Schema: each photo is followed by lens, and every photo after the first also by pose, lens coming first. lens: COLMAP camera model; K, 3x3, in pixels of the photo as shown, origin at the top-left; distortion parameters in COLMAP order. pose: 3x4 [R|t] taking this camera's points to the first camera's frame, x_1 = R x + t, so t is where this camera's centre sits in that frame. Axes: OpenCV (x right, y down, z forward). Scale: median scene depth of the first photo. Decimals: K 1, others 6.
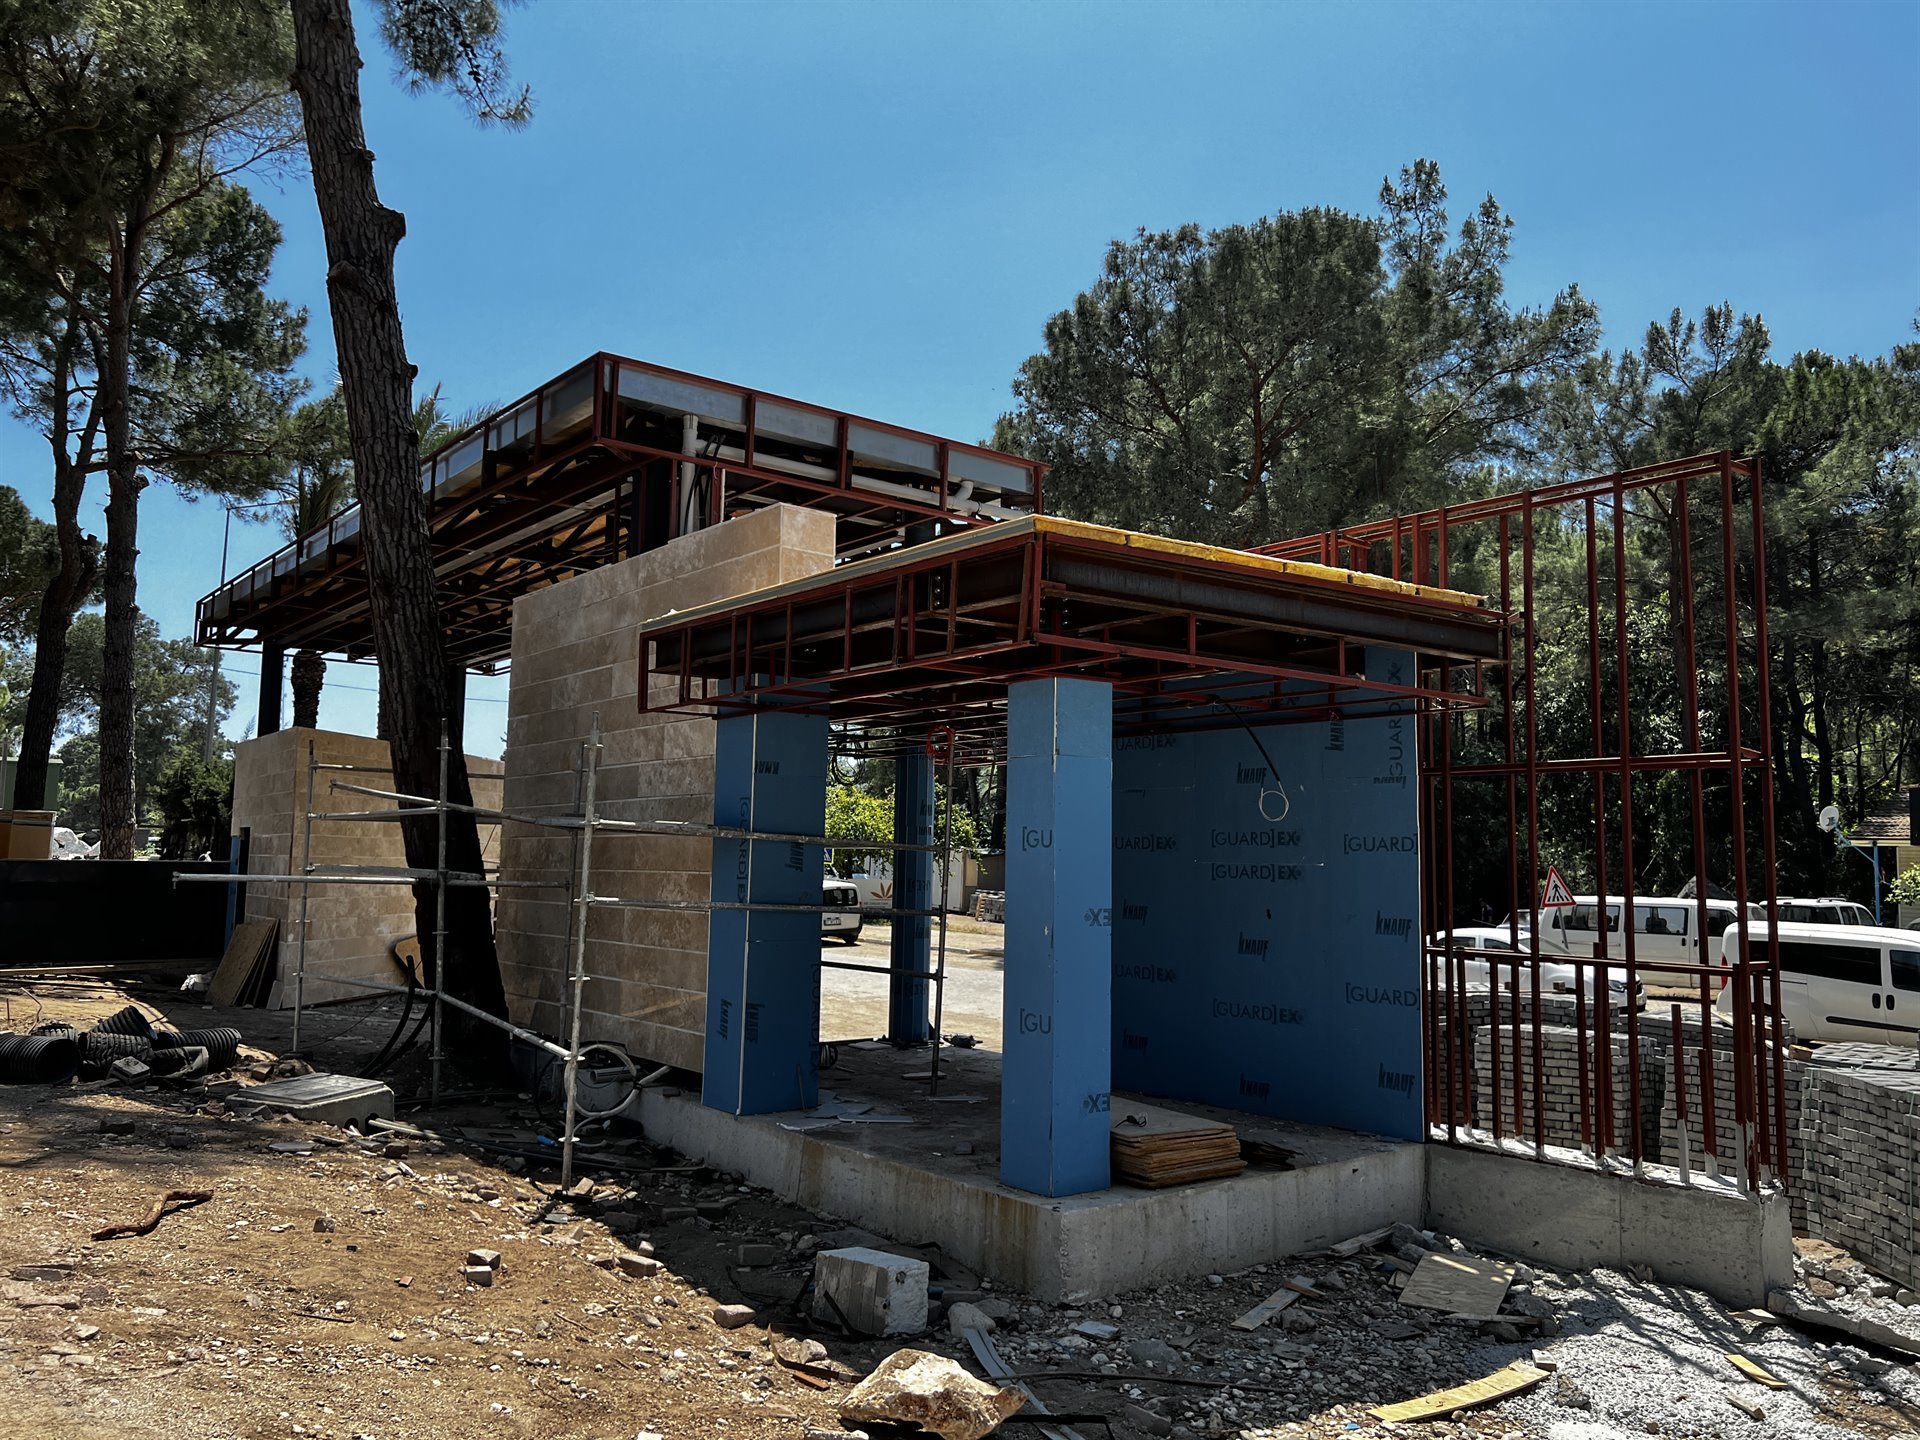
lens RADIAL K [[1441.5, 0, 968.6], [0, 1441.5, 712.6], [0, 0, 1]] dist [0.052206, -0.049937]
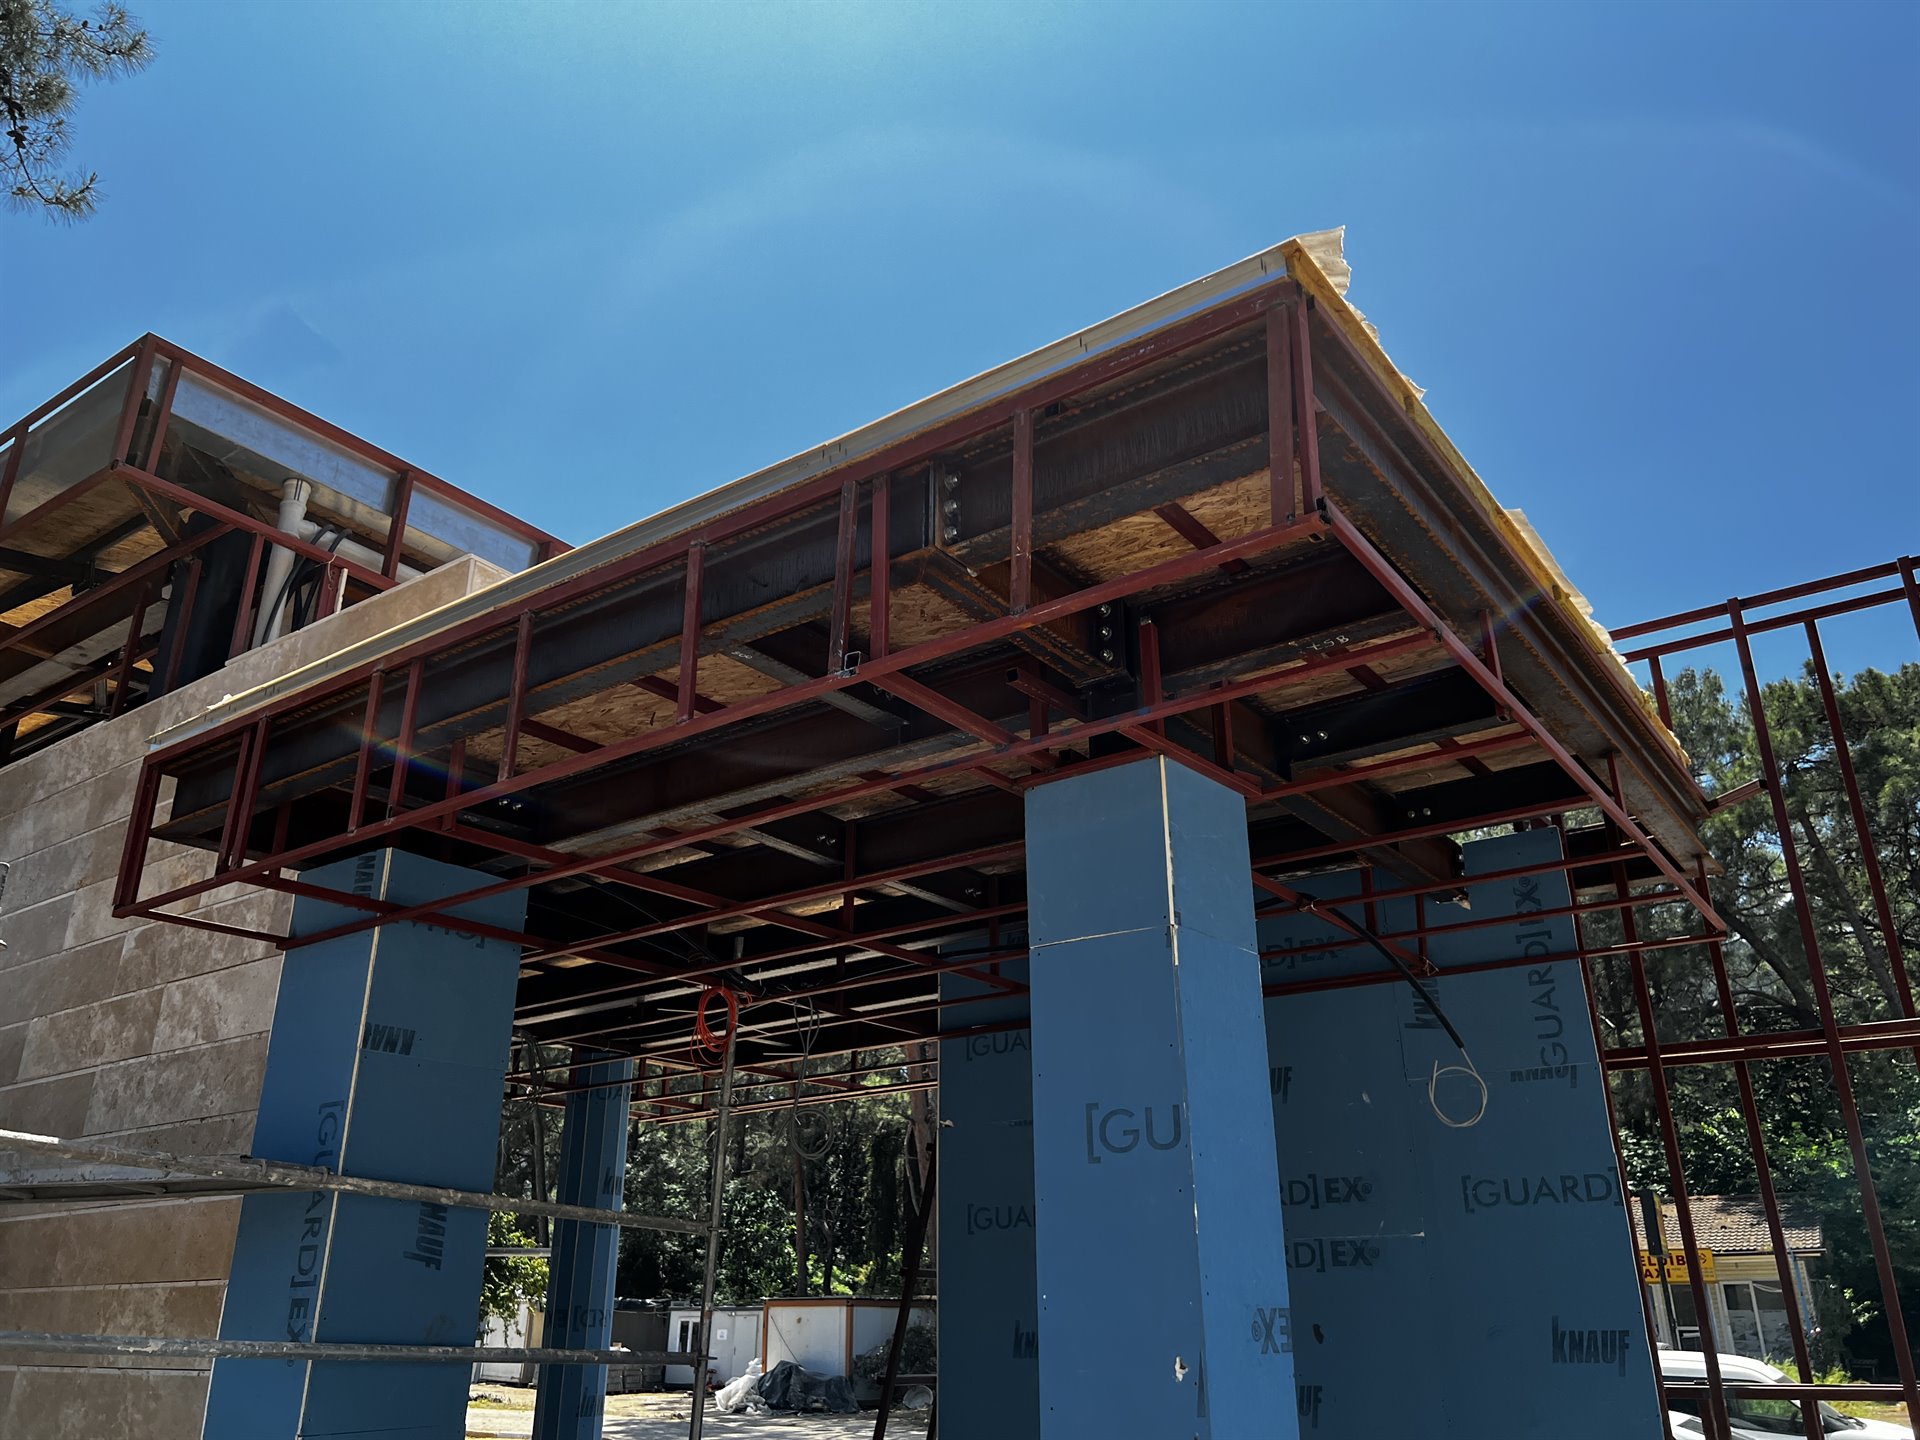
lens RADIAL K [[1441.5, 0, 968.6], [0, 1441.5, 712.6], [0, 0, 1]] dist [0.052206, -0.049937]
pose [[0.959150, 0.085892, 0.269543, -0.083701], [-0.005233, 0.958018, -0.286659, 0.063997], [-0.282849, 0.273539, 0.919333, 0.412601]]
